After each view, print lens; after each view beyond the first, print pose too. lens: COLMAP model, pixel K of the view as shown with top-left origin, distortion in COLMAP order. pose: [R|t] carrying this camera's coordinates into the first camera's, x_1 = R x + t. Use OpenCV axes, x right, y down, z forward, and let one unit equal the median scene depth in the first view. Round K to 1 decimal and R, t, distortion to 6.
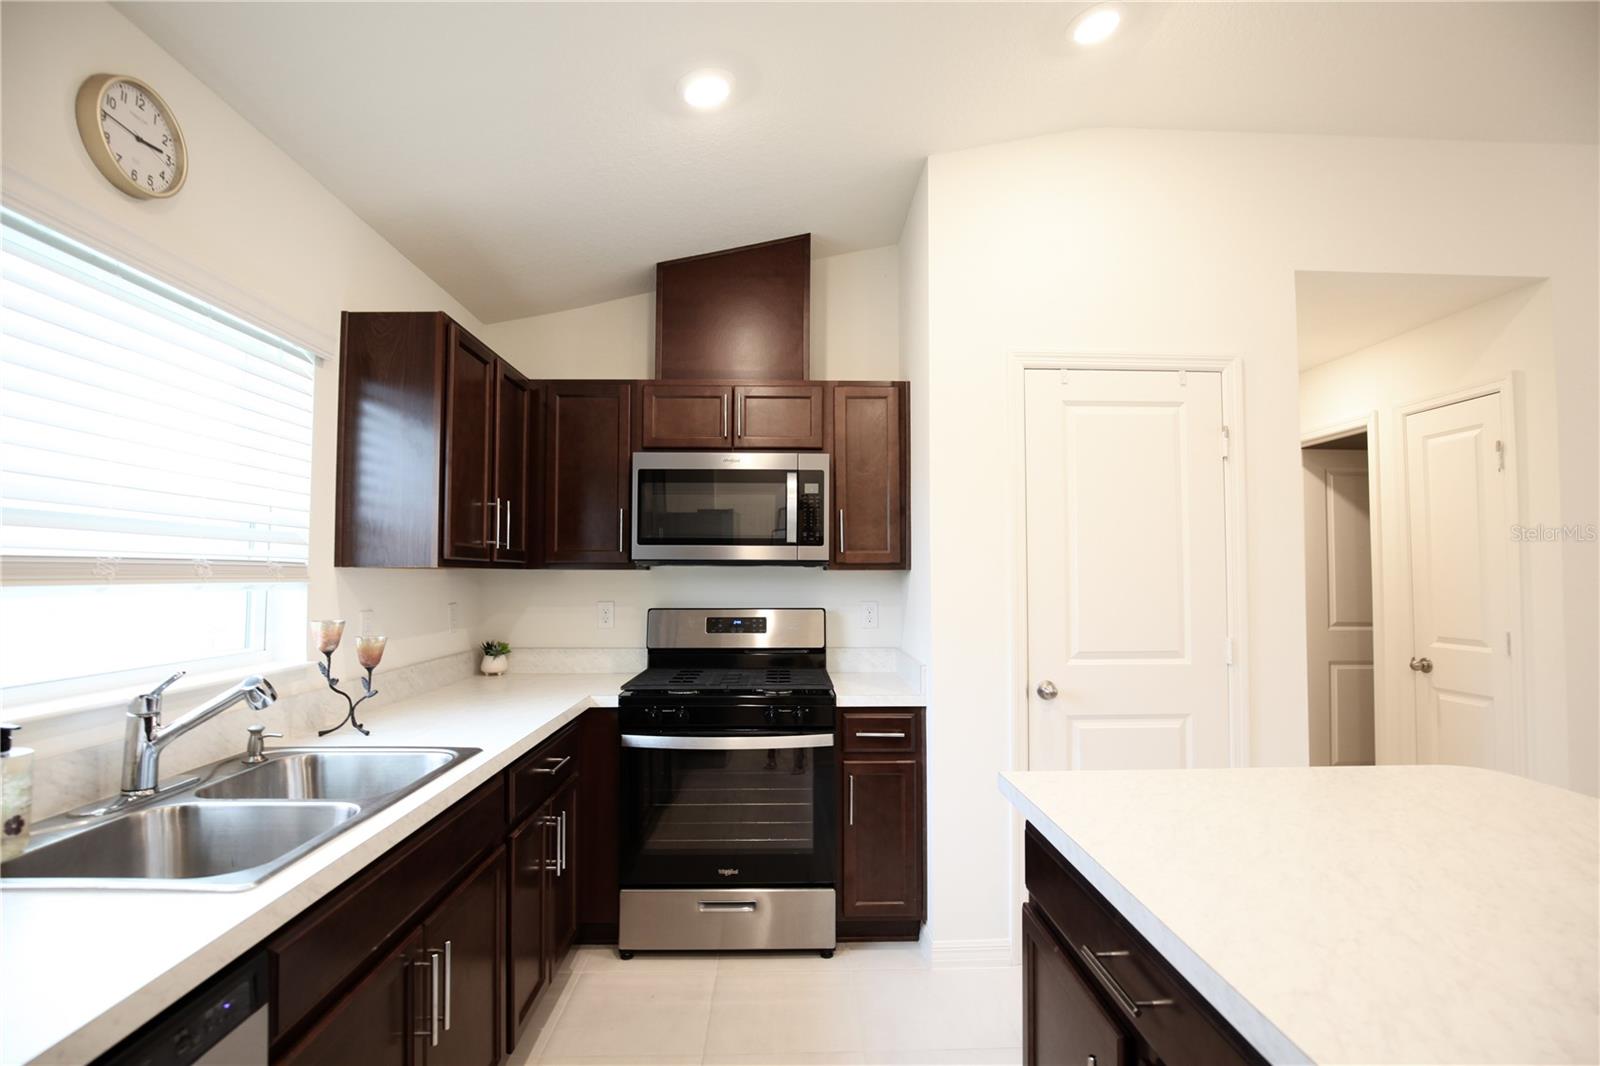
lens RADIAL K [[758.3, 0, 811.9], [0, 758.3, 536.6], [0, 0, 1]] dist [-0.024750, 0.000670]
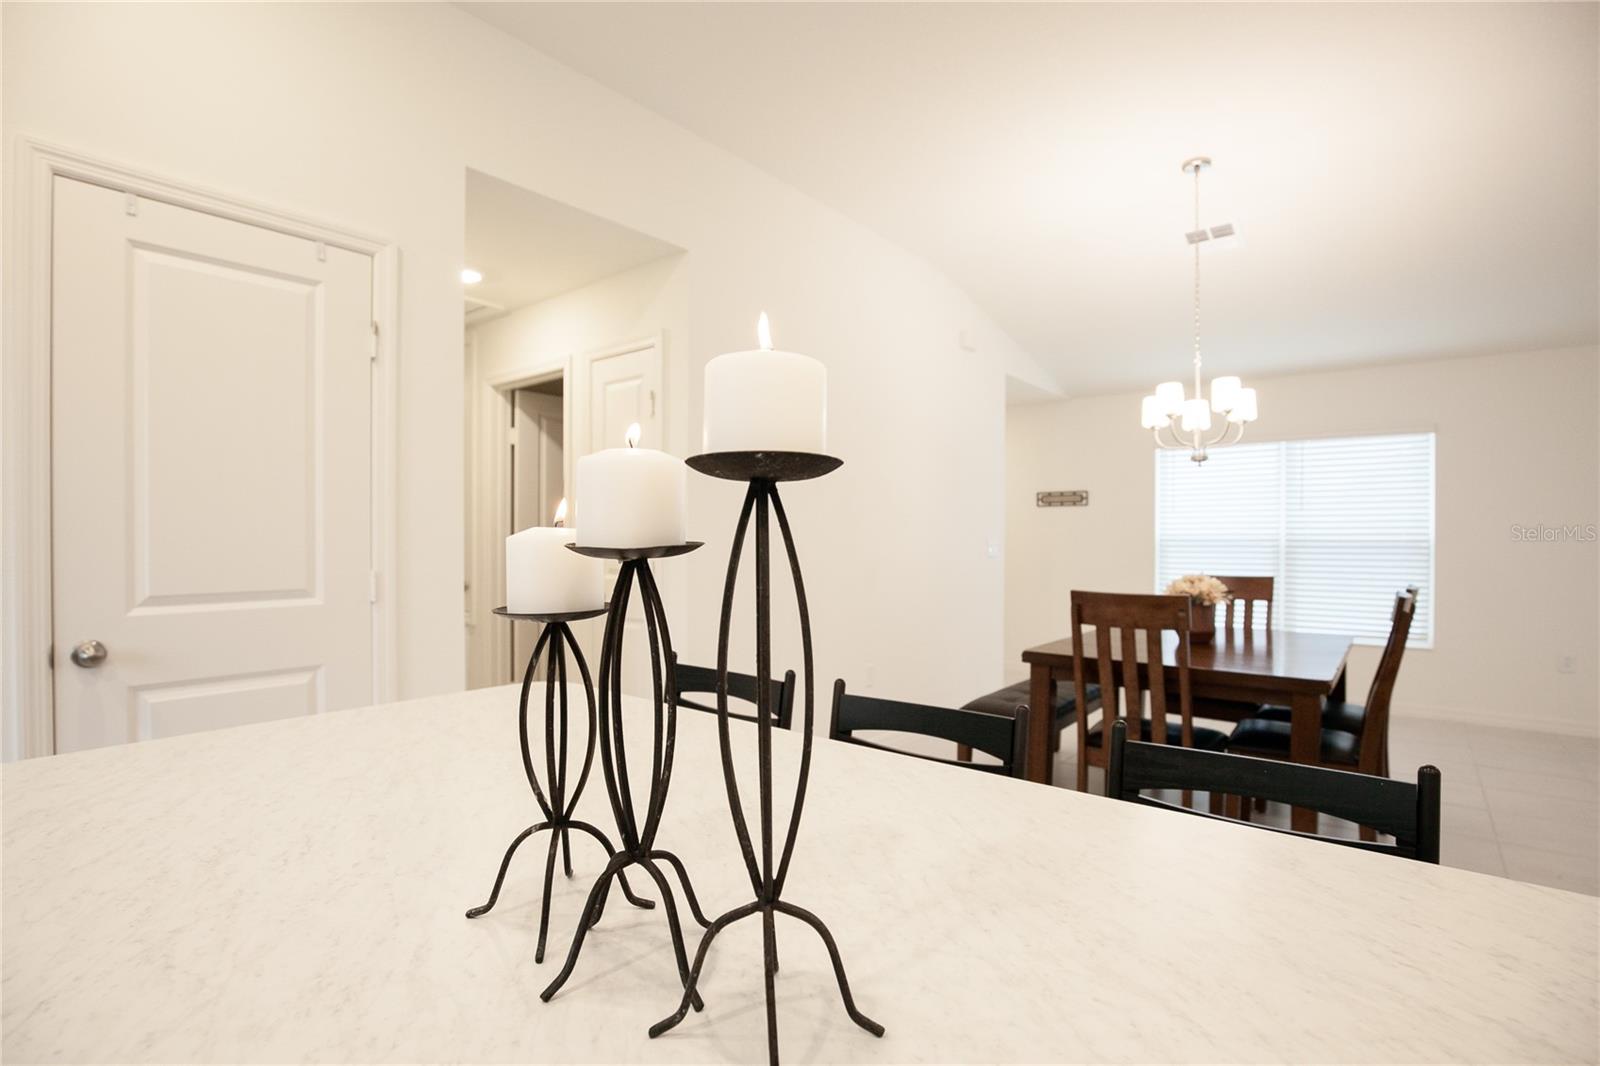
lens RADIAL K [[758.3, 0, 796.0], [0, 758.3, 534.4], [0, 0, 1]] dist [-0.024750, 0.000670]
pose [[0.668295, 0.004381, 0.743884, 0.237456], [-0.038231, 0.998863, 0.028463, 0.049793], [-0.742913, -0.047461, 0.667703, 0.072443]]
